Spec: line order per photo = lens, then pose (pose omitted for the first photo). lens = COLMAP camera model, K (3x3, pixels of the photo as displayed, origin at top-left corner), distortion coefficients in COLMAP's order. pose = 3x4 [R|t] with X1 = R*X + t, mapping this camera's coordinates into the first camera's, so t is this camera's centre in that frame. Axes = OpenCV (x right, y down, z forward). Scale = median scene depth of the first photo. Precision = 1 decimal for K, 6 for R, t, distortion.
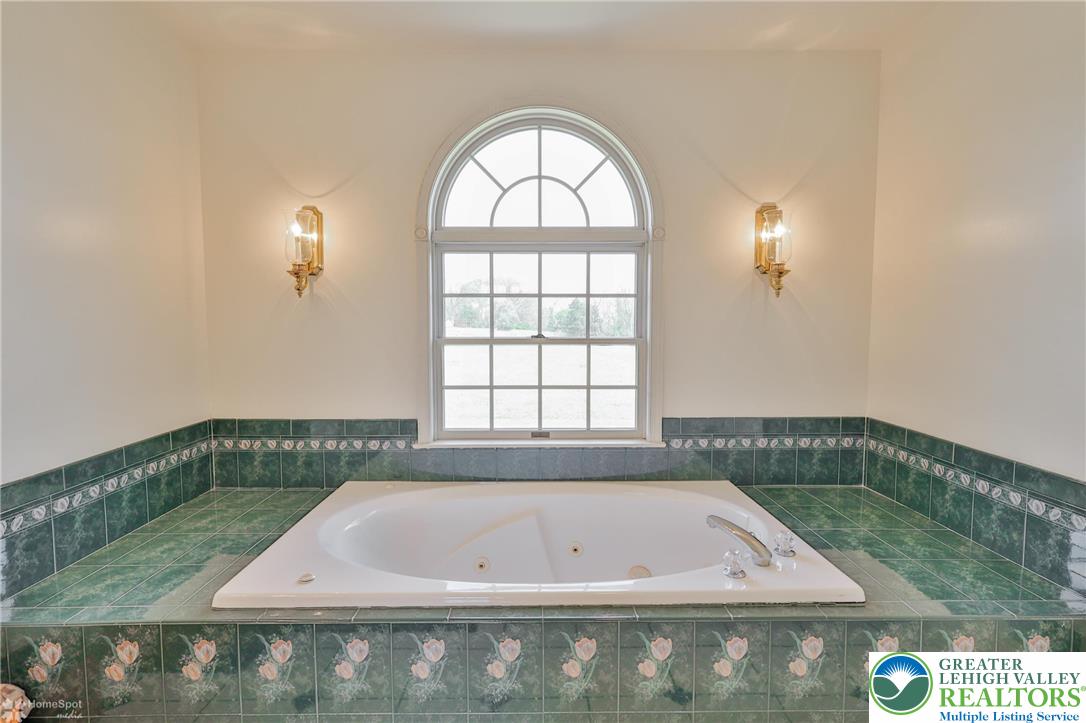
lens RADIAL K [[547.3, 0, 541.4], [0, 547.3, 358.1], [0, 0, 1]] dist [-0.000092, 0.001405]
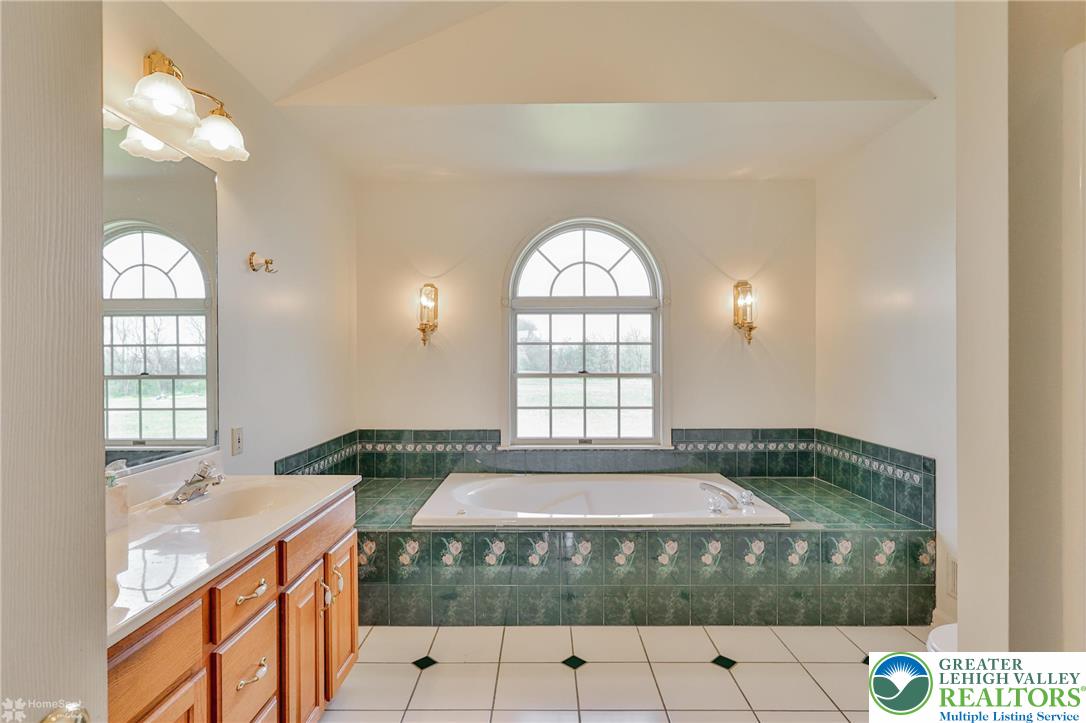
lens RADIAL K [[547.3, 0, 543.3], [0, 547.3, 363.2], [0, 0, 1]] dist [-0.000092, 0.001405]
pose [[0.999851, -0.001421, -0.017193, -0.089121], [0.000296, 0.997869, -0.065246, 0.031339], [0.017249, 0.065231, 0.997721, -0.442977]]
